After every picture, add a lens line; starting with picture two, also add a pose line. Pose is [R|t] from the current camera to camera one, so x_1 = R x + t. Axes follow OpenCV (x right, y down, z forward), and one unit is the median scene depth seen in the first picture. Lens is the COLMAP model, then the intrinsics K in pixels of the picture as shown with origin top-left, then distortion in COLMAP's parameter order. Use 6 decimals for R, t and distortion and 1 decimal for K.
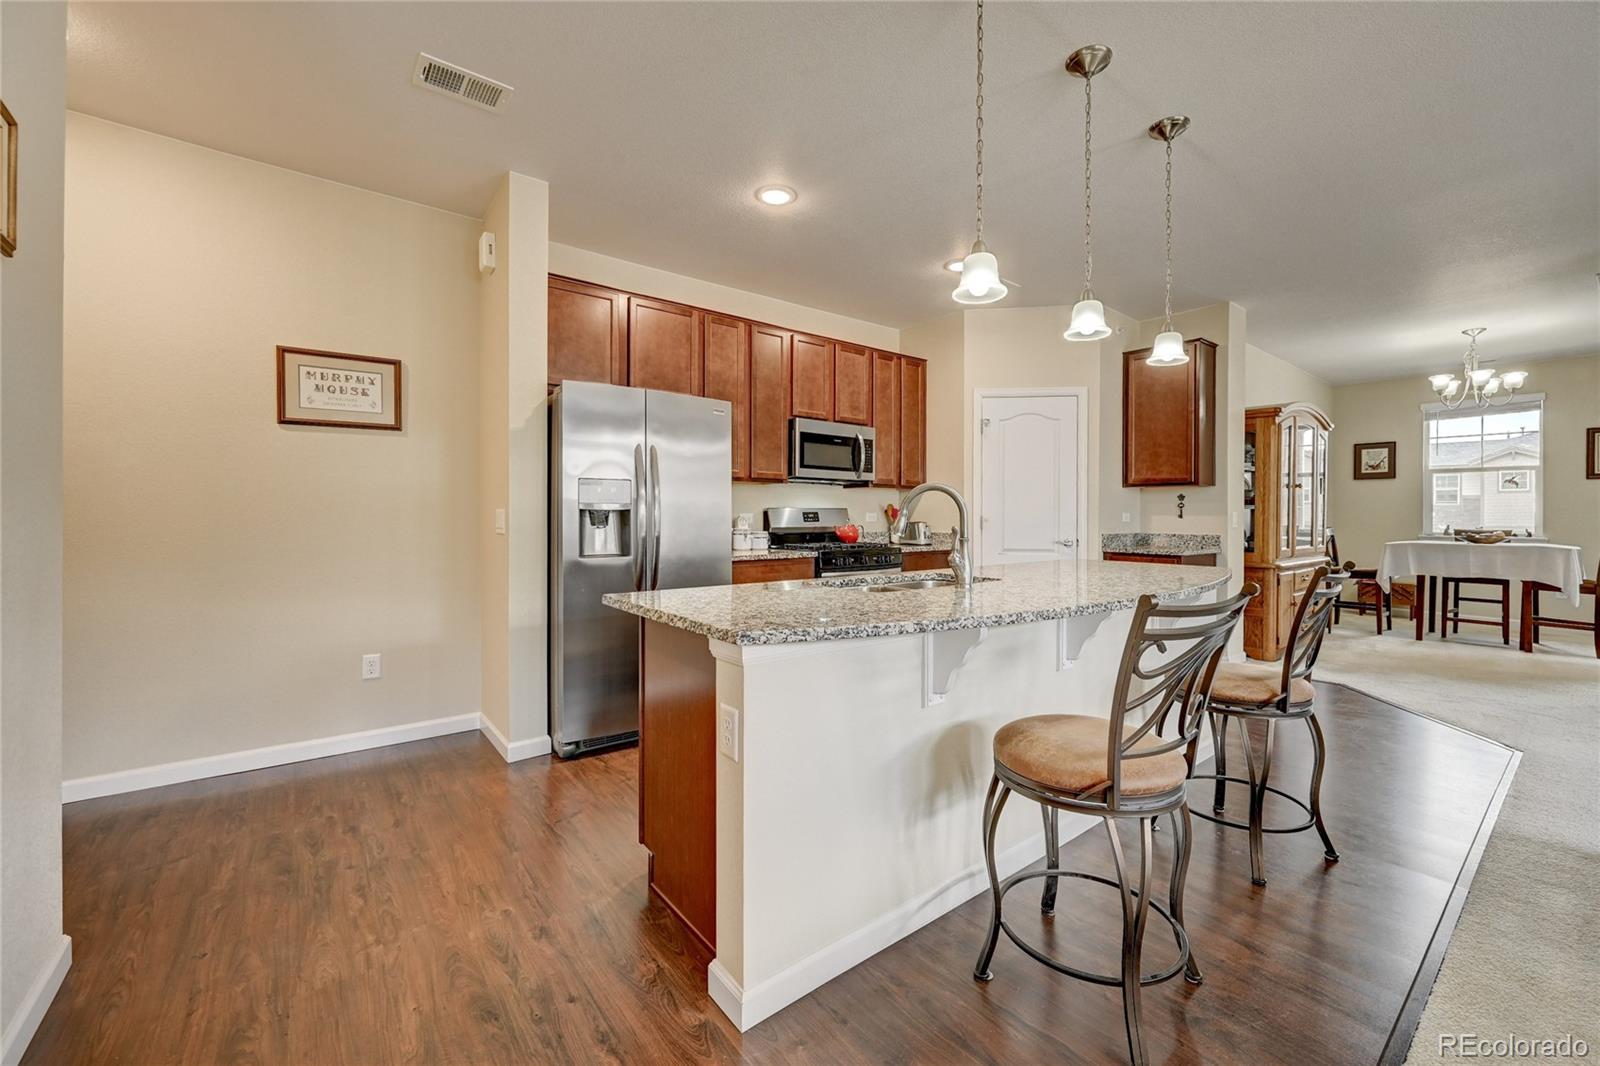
lens RADIAL K [[639.9, 0, 811.3], [0, 639.9, 518.3], [0, 0, 1]] dist [-0.002352, 0.000443]
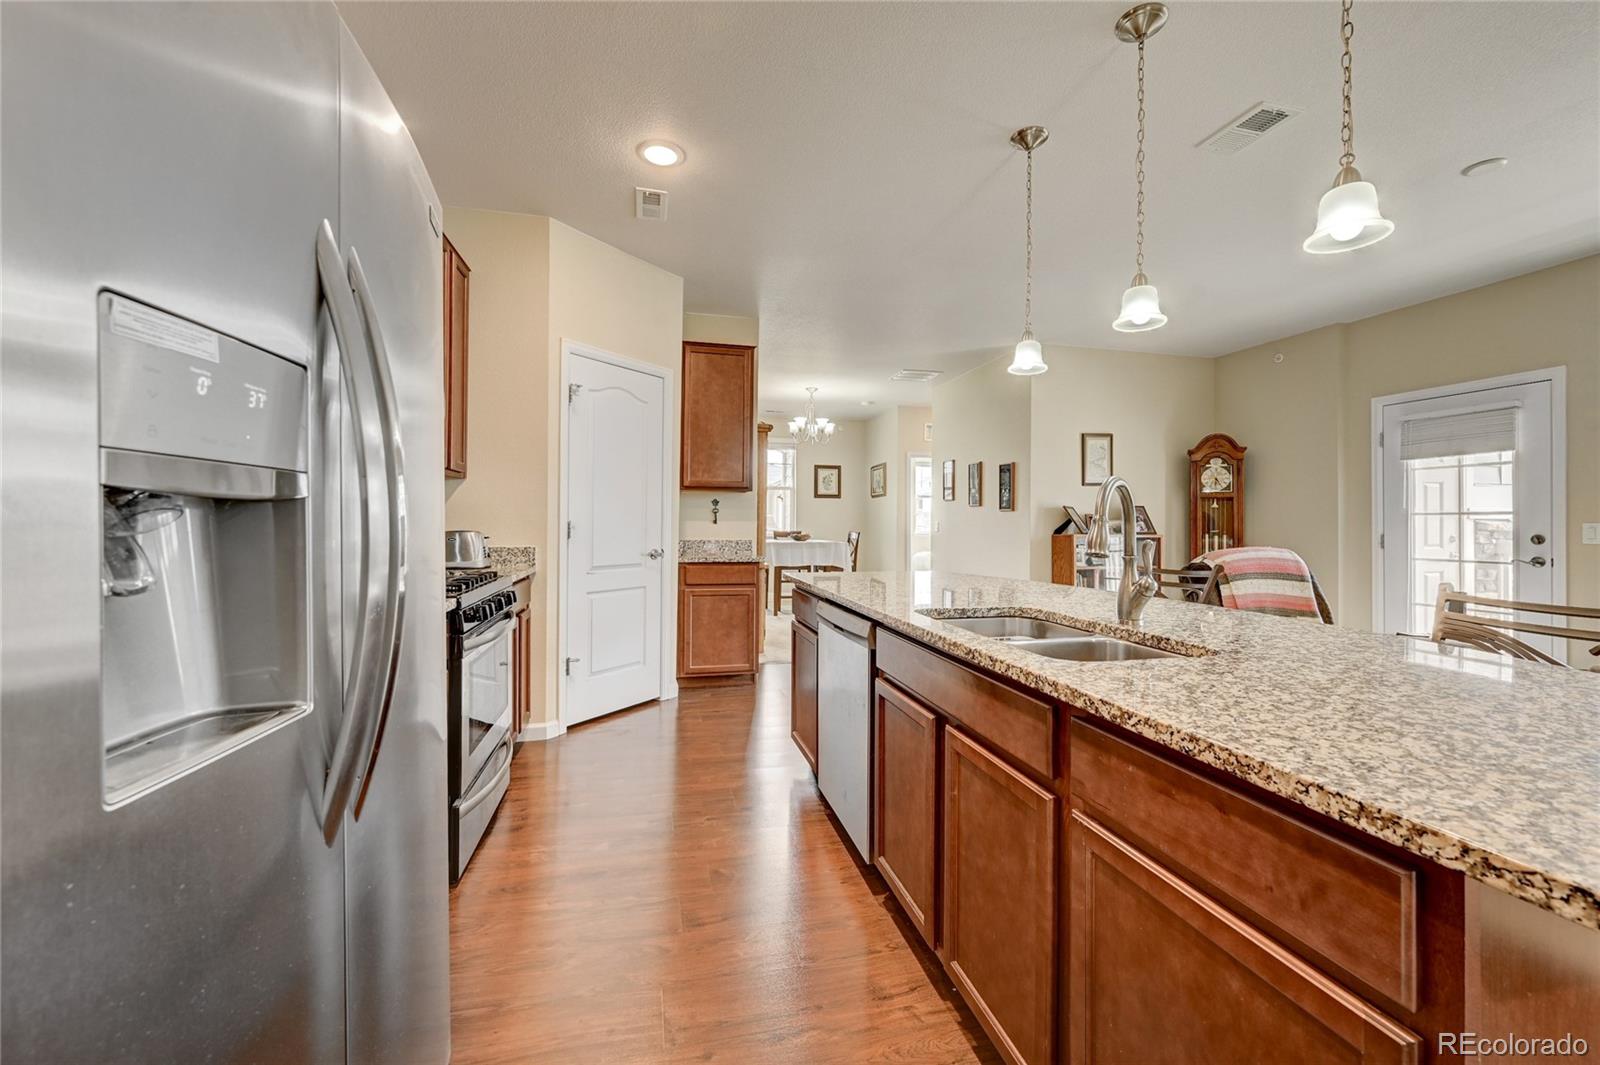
lens RADIAL K [[639.9, 0, 811.3], [0, 639.9, 517.8], [0, 0, 1]] dist [-0.002352, 0.000443]
pose [[0.409256, 0.005961, 0.912400, -0.234509], [0.000068, 0.999978, -0.006564, -0.003052], [-0.912420, 0.002749, 0.409246, 0.427773]]
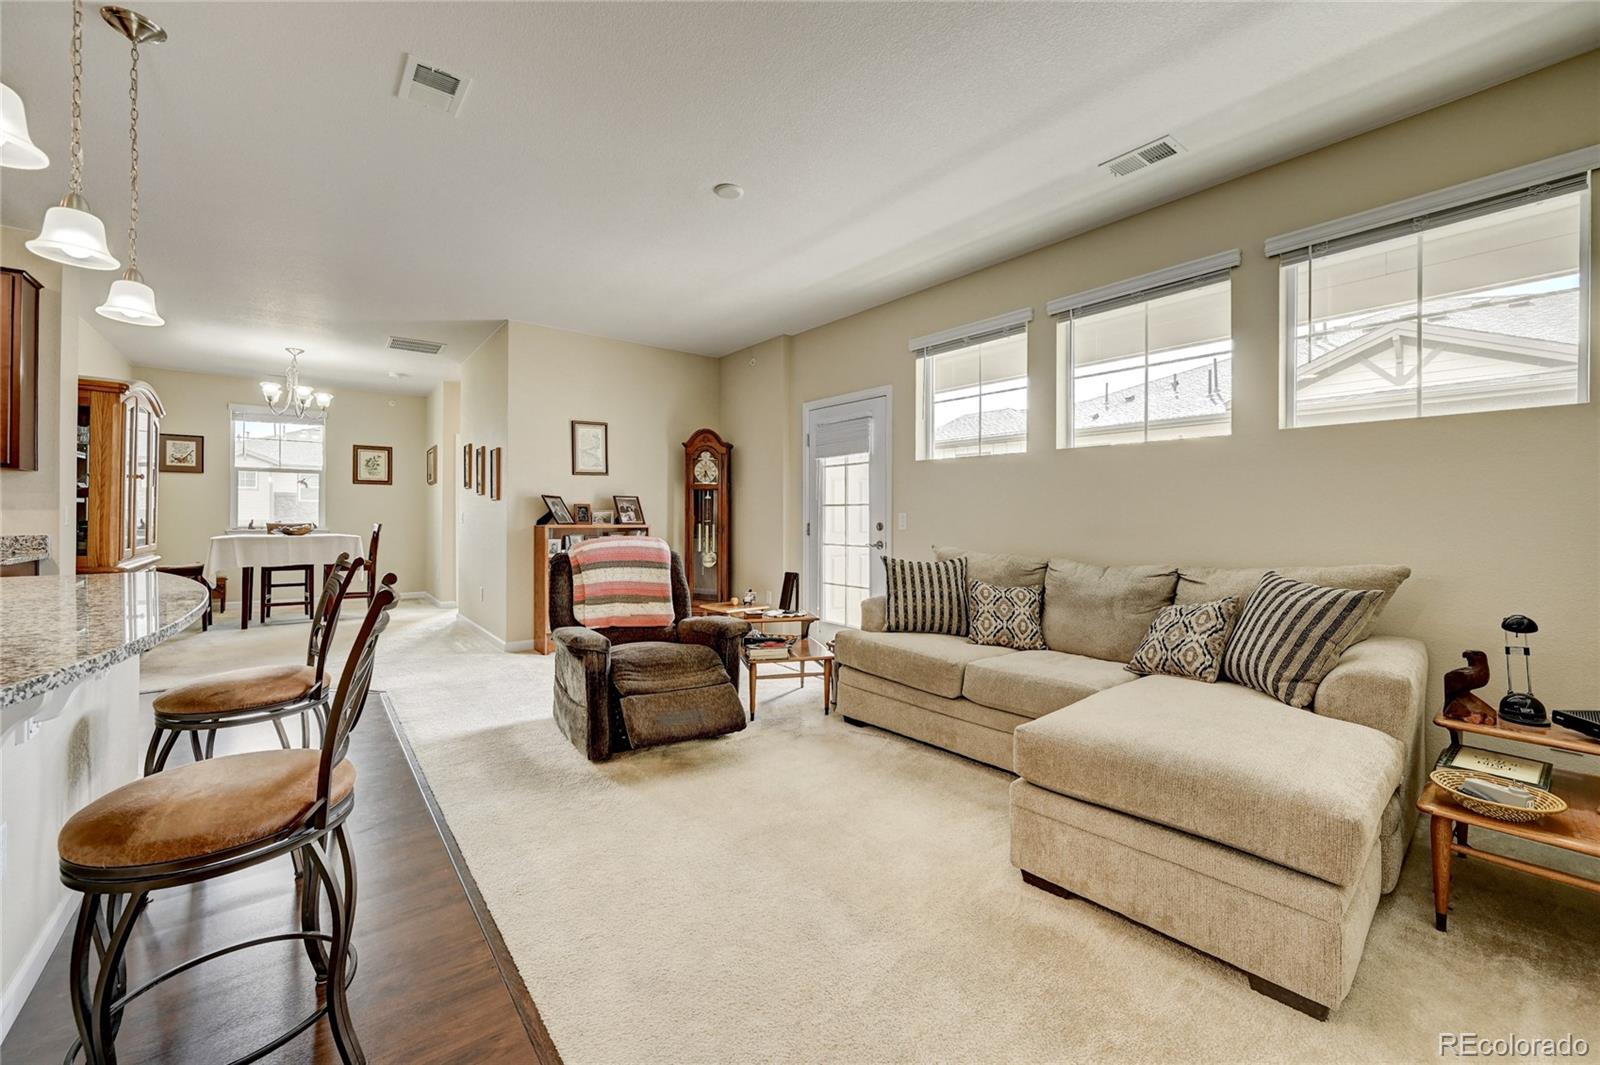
lens RADIAL K [[639.9, 0, 811.3], [0, 639.9, 517.8], [0, 0, 1]] dist [-0.002352, 0.000443]
pose [[-0.004002, -0.006232, 0.999973, -0.115949], [-0.001482, 0.999980, 0.006226, -0.000673], [-0.999991, -0.001457, -0.004012, 0.074599]]
